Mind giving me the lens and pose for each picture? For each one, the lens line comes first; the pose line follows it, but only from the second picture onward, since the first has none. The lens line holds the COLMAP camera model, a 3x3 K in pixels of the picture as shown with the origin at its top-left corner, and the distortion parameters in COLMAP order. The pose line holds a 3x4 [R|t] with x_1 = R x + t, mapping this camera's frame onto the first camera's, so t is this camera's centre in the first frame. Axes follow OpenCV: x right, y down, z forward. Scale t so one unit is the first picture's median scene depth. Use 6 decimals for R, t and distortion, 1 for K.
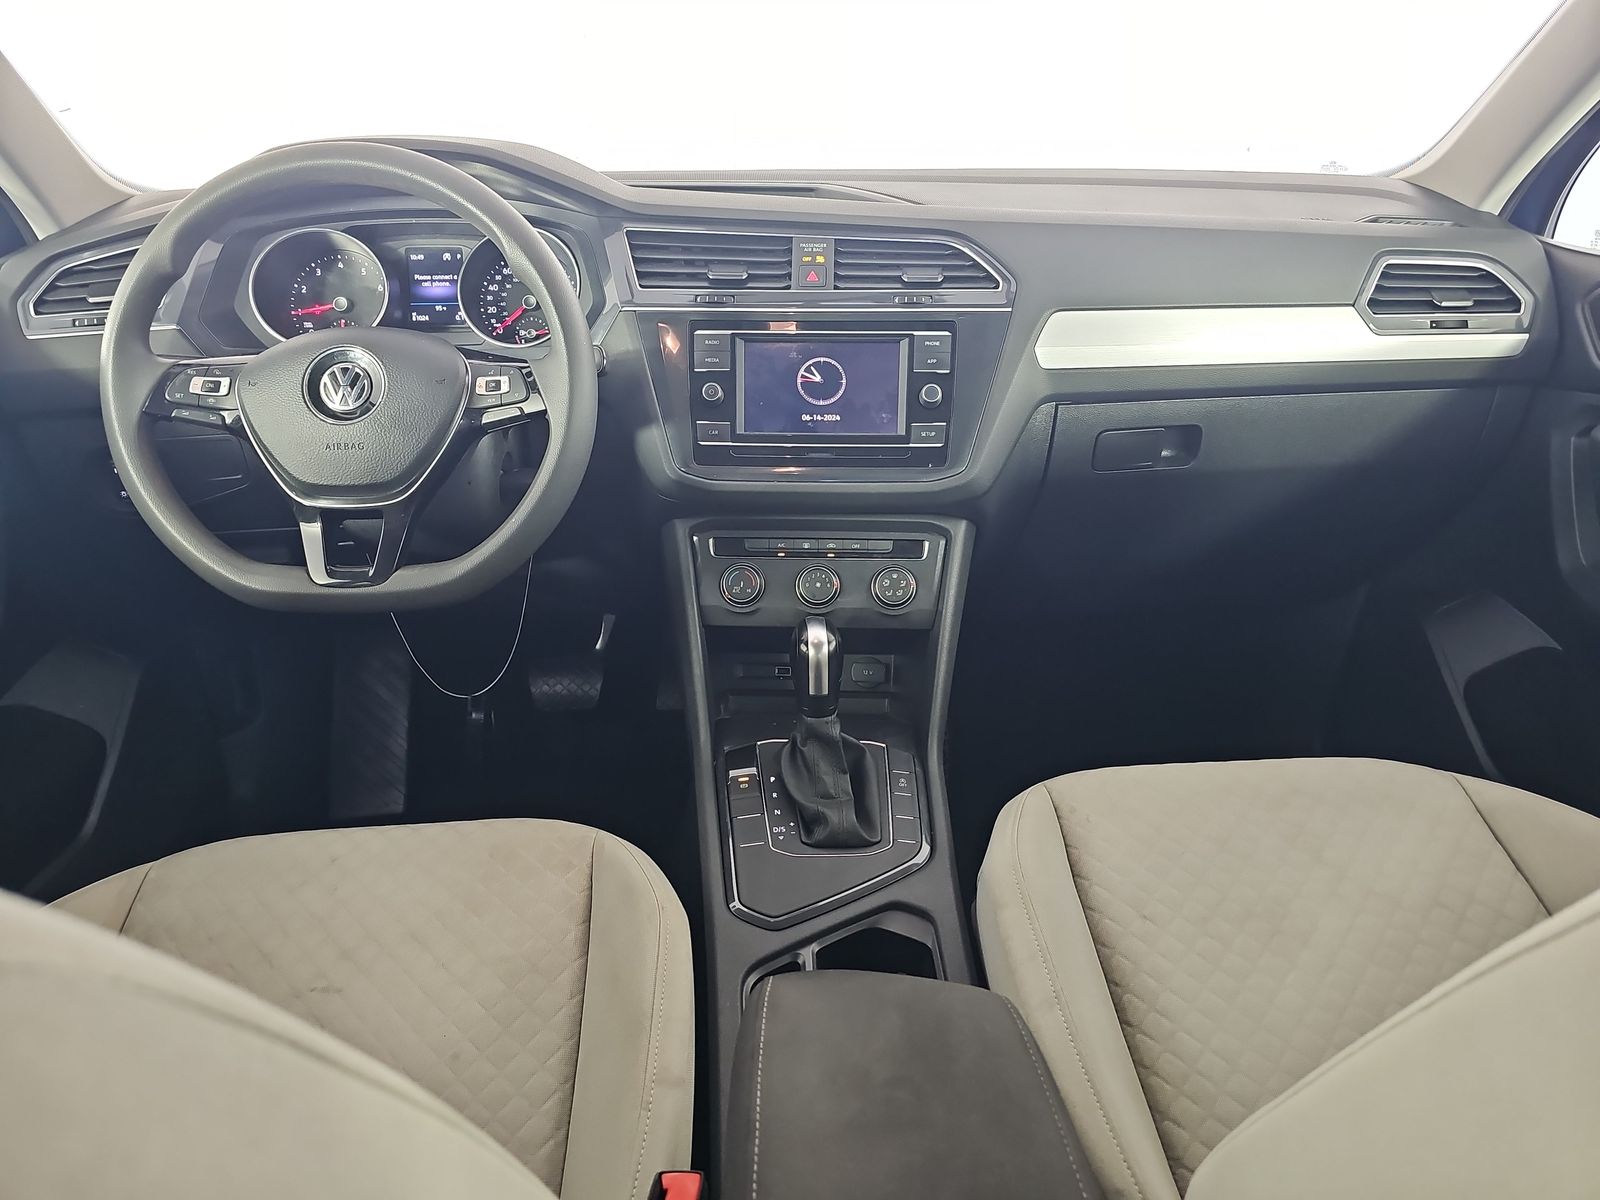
lens RADIAL K [[1073.1, 0, 841.7], [0, 1073.1, 632.2], [0, 0, 1]] dist [0.004119, -0.021696]
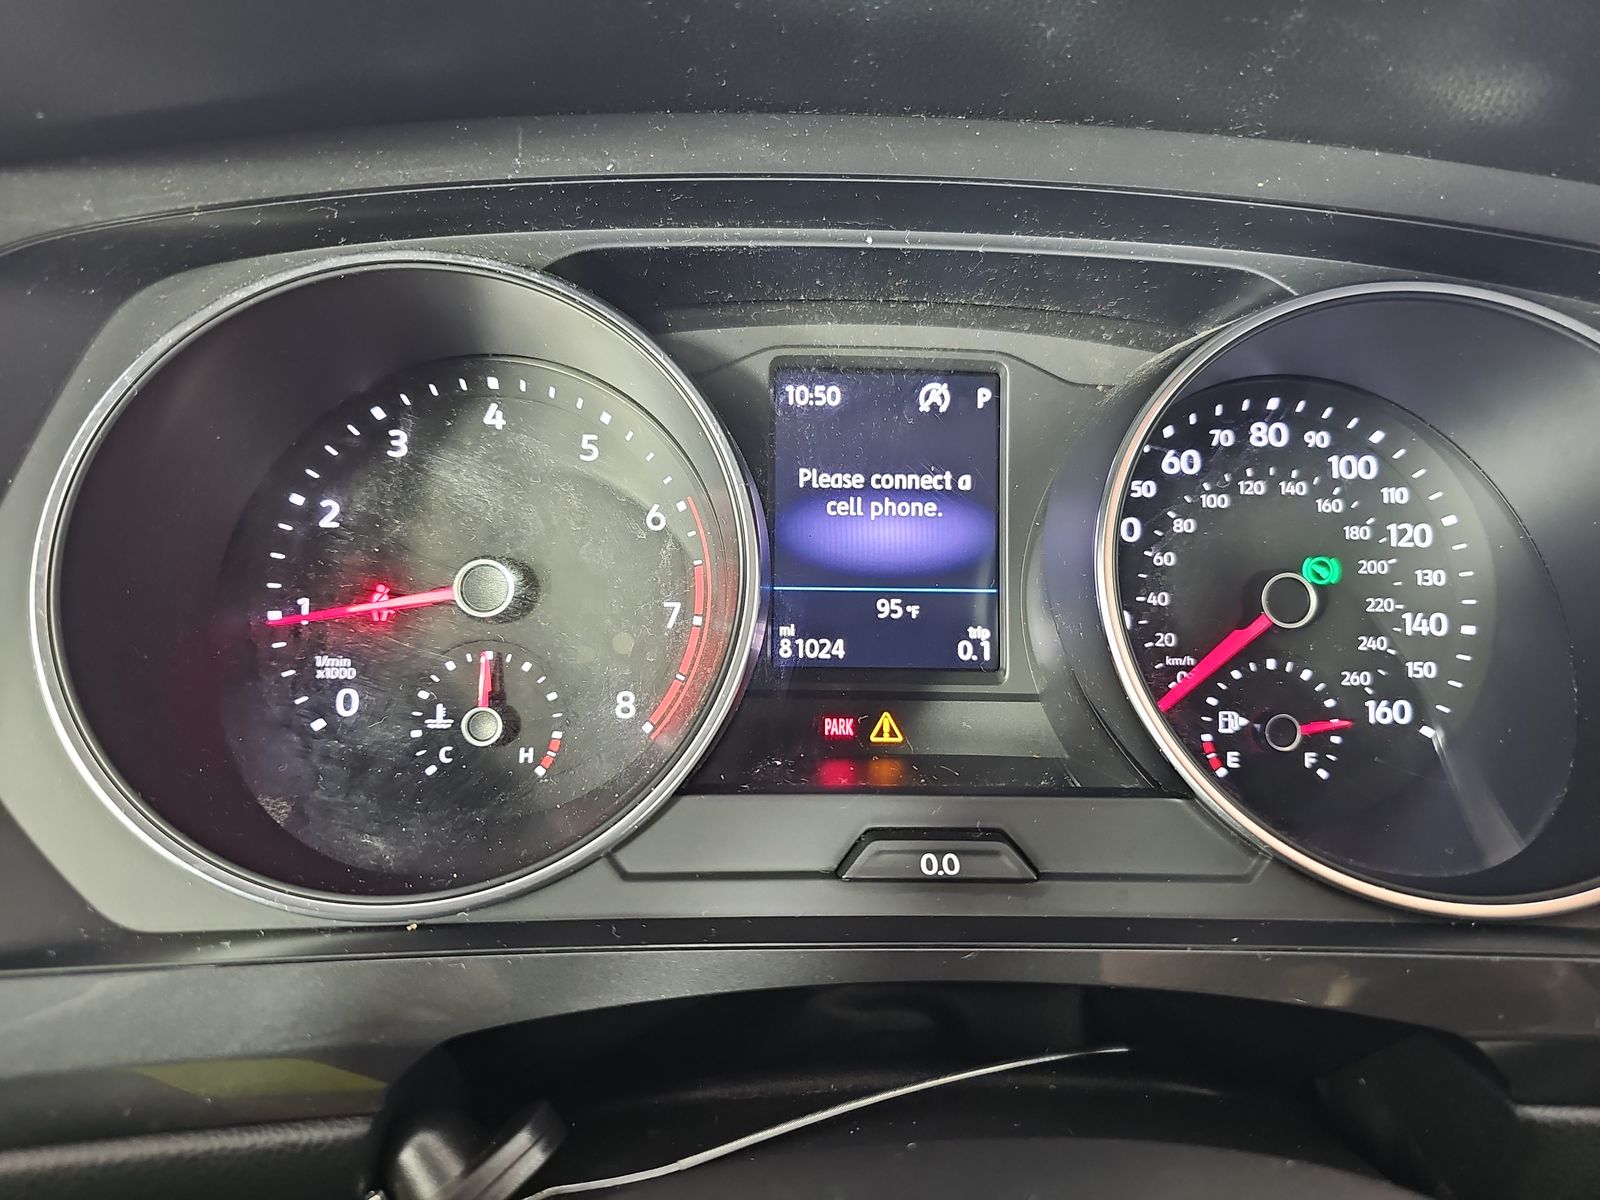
lens RADIAL K [[1073.1, 0, 785.8], [0, 1073.1, 591.8], [0, 0, 1]] dist [0.004119, -0.021696]
pose [[0.998537, 0.040499, -0.035815, -0.430697], [-0.044273, 0.992746, -0.111778, -0.307606], [0.031028, 0.113201, 0.993088, 0.846109]]
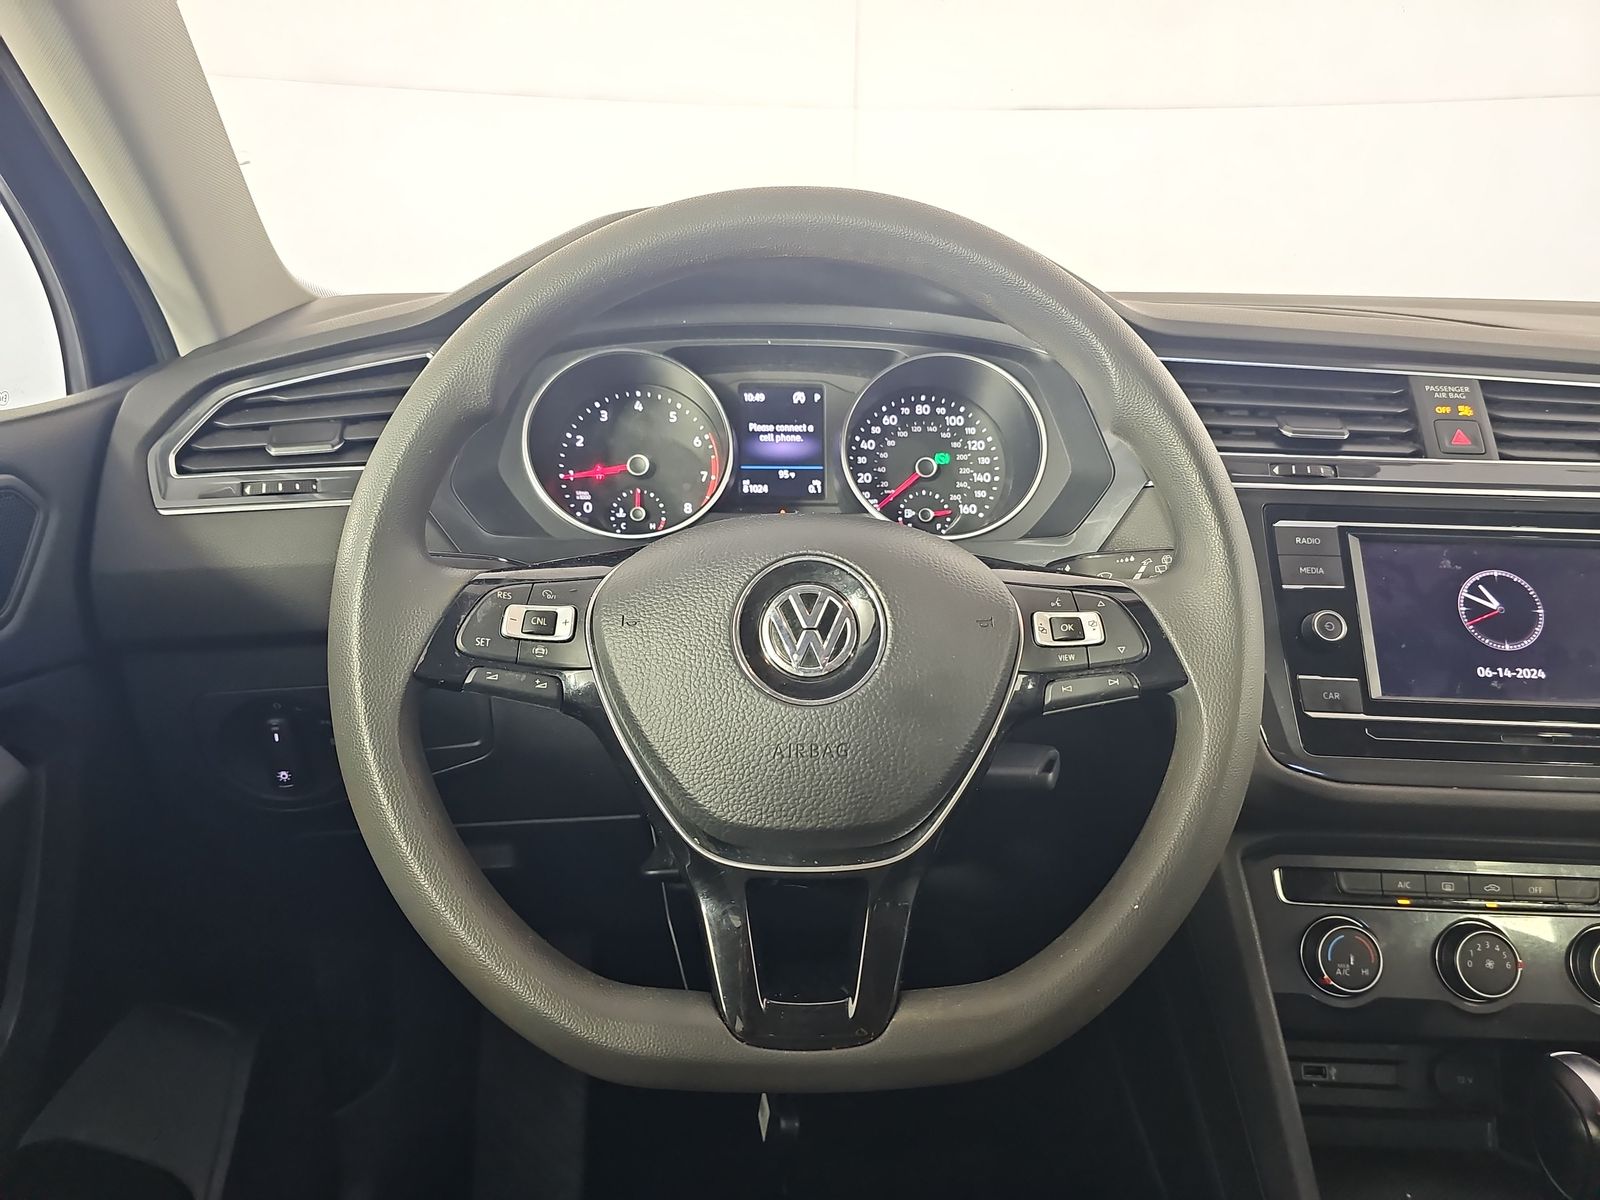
lens RADIAL K [[1073.1, 0, 815.9], [0, 1073.1, 609.5], [0, 0, 1]] dist [0.004119, -0.021696]
pose [[0.999767, 0.019270, -0.009731, -0.384893], [-0.020566, 0.987228, -0.157981, -0.134127], [0.006563, 0.158144, 0.987394, 0.420361]]
